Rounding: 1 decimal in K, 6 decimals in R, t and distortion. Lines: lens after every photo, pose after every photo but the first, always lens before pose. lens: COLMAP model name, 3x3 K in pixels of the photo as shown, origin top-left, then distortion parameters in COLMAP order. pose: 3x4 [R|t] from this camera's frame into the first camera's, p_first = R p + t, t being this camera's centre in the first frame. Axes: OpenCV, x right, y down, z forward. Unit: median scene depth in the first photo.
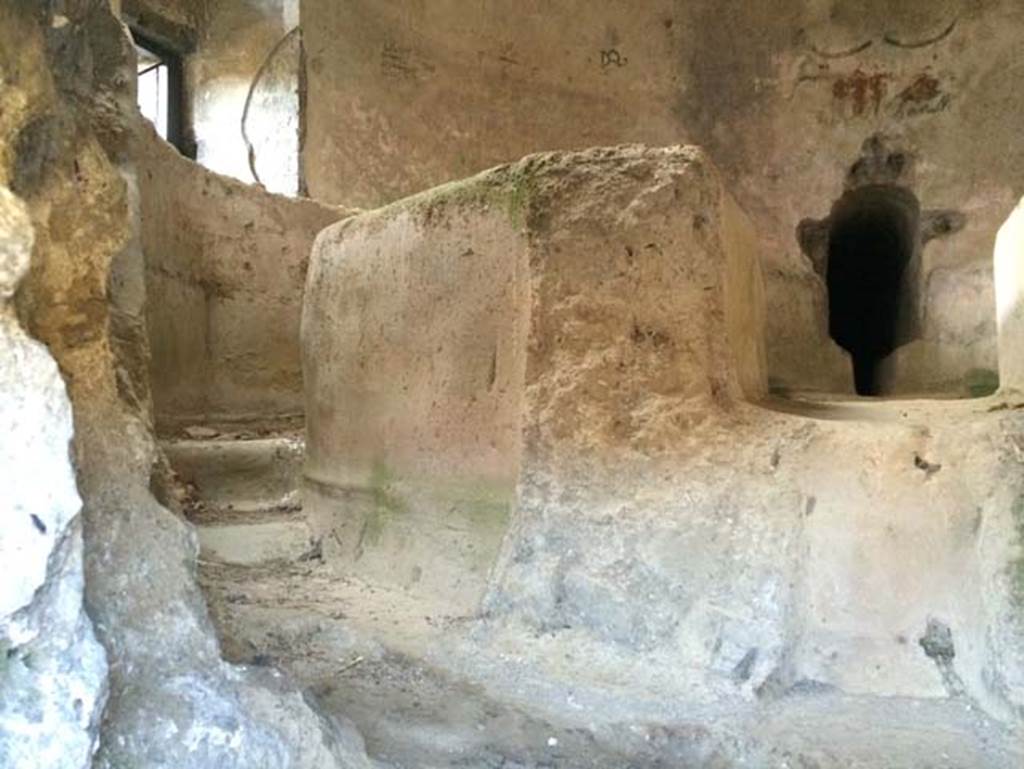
lens RADIAL K [[870.2, 0, 509.4], [0, 870.2, 384.5], [0, 0, 1]] dist [0.088882, -0.117826]
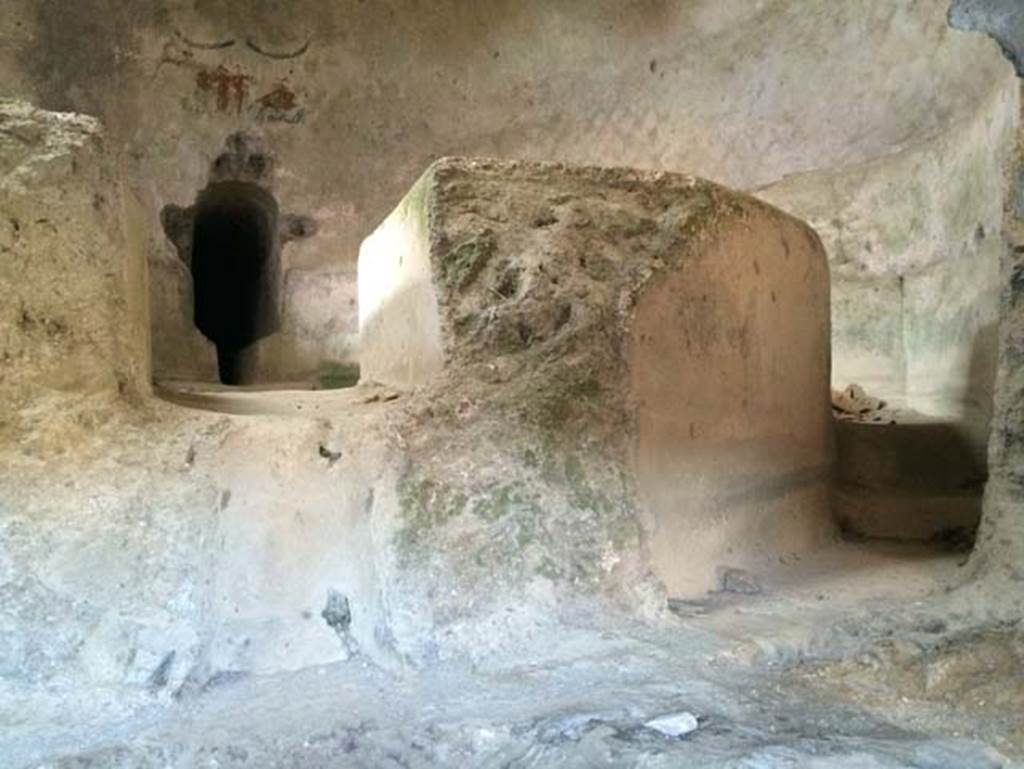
lens RADIAL K [[870.2, 0, 509.4], [0, 870.2, 384.5], [0, 0, 1]] dist [0.088882, -0.117826]
pose [[0.756006, 0.001088, 0.654564, -0.065752], [-0.011444, 0.999868, 0.011556, -0.009971], [-0.654465, -0.016227, 0.755918, 0.017269]]
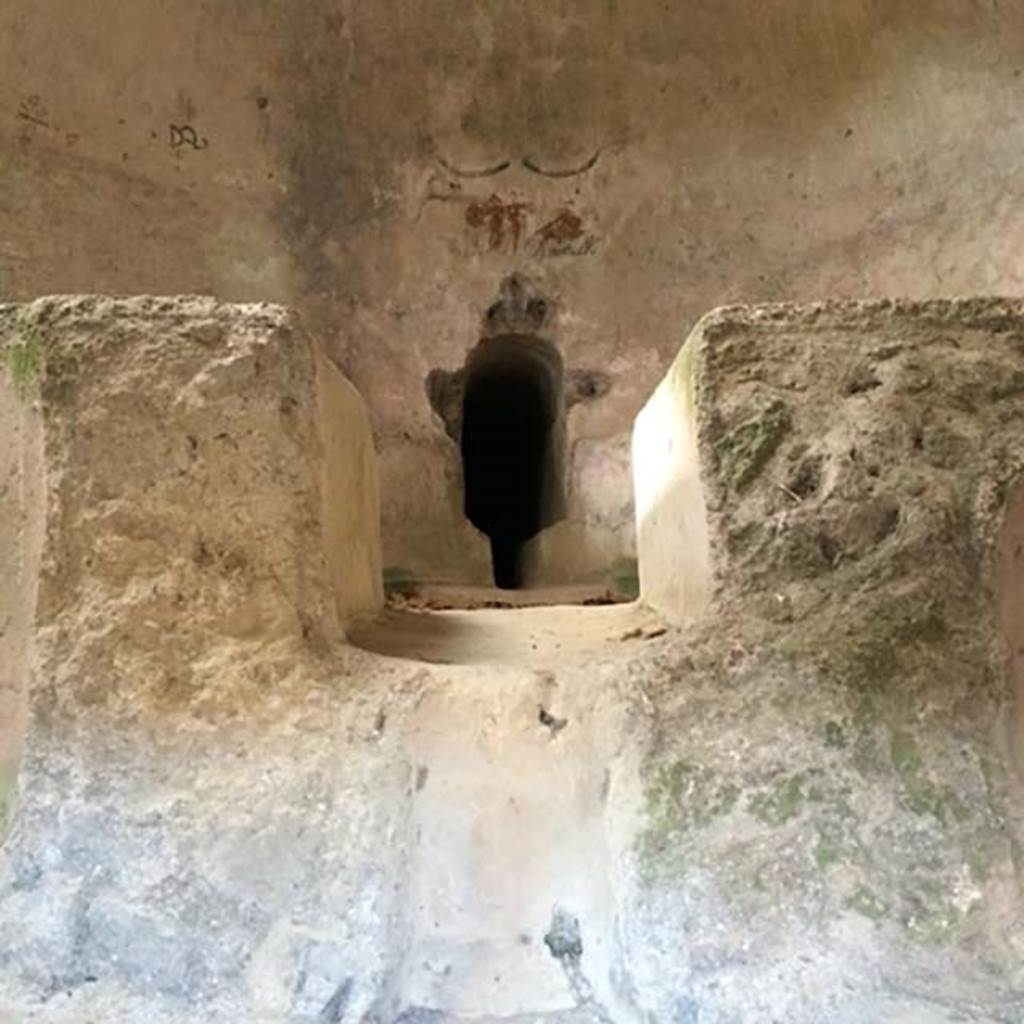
lens RADIAL K [[1155.5, 0, 518.3], [0, 1155.5, 508.1], [0, 0, 1]] dist [0.081958, -0.079610]
pose [[0.925536, 0.011634, 0.378480, 0.021103], [0.004284, 0.999142, -0.041188, -0.055465], [-0.378635, 0.039742, 0.924693, -0.010364]]
